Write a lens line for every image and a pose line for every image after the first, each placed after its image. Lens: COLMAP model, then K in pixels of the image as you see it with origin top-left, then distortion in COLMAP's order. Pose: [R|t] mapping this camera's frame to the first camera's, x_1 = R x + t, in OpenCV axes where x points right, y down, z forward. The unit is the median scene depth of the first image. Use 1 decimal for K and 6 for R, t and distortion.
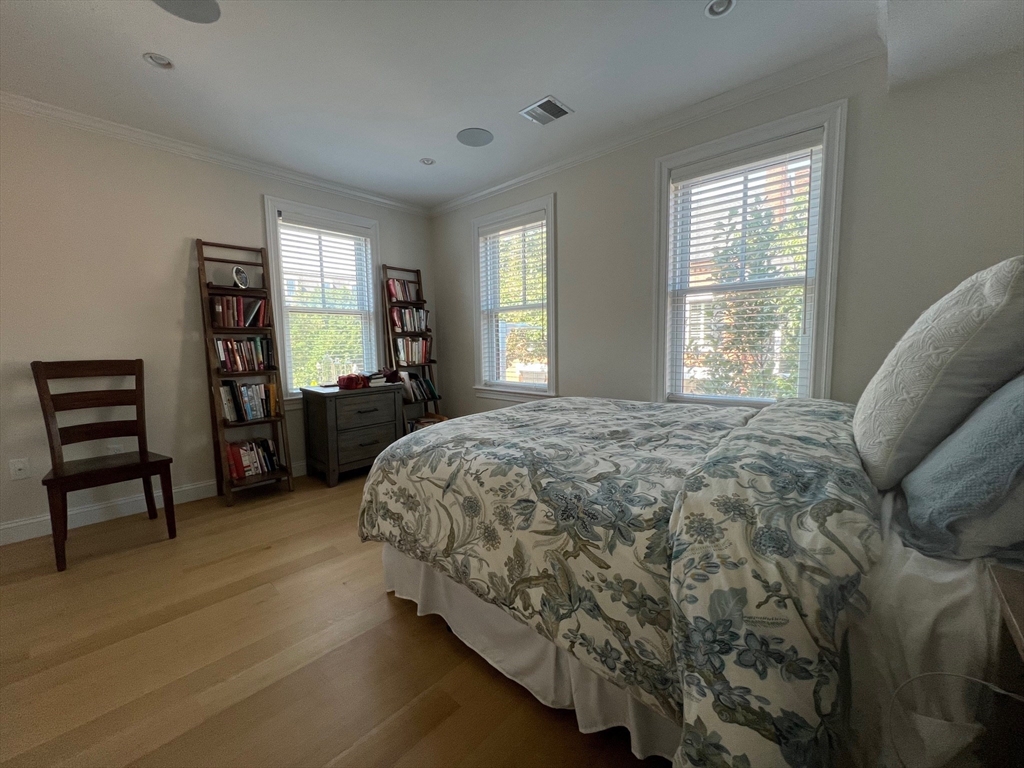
lens RADIAL K [[409.6, 0, 513.5], [0, 409.6, 384.2], [0, 0, 1]] dist [-0.003297, -0.000295]
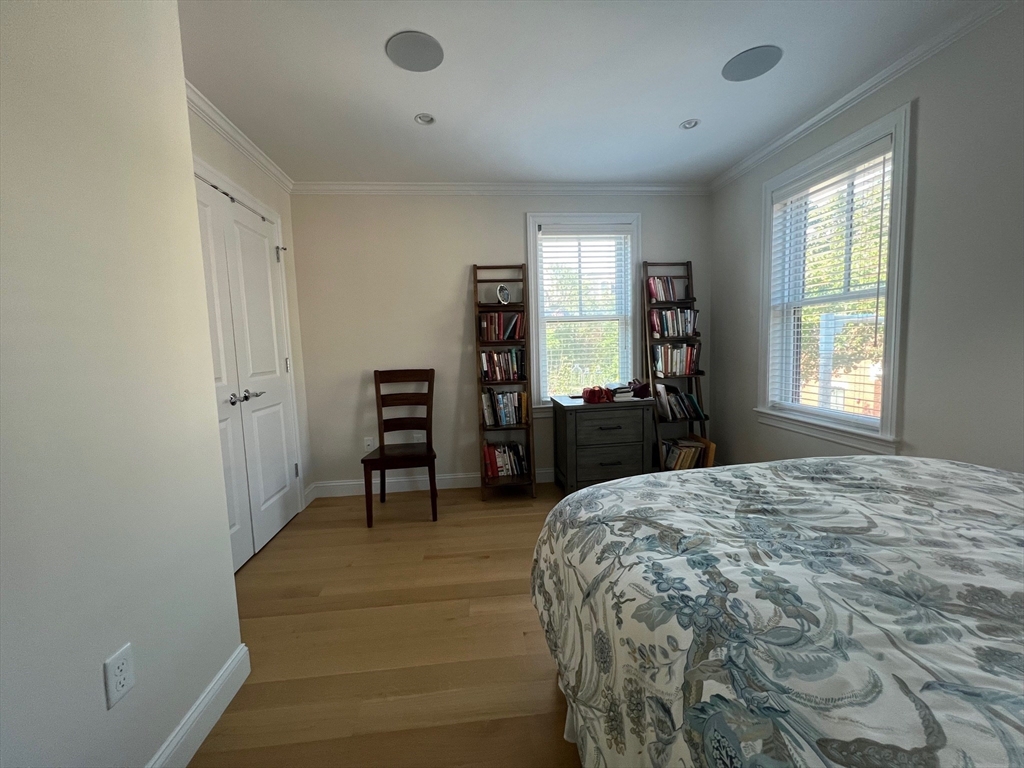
lens RADIAL K [[409.6, 0, 510.9], [0, 409.6, 383.0], [0, 0, 1]] dist [-0.003297, -0.000295]
pose [[0.746186, 0.051034, -0.663779, 0.088247], [-0.044060, 0.998657, 0.027250, -0.056861], [0.664278, 0.008912, 0.747432, 0.204272]]
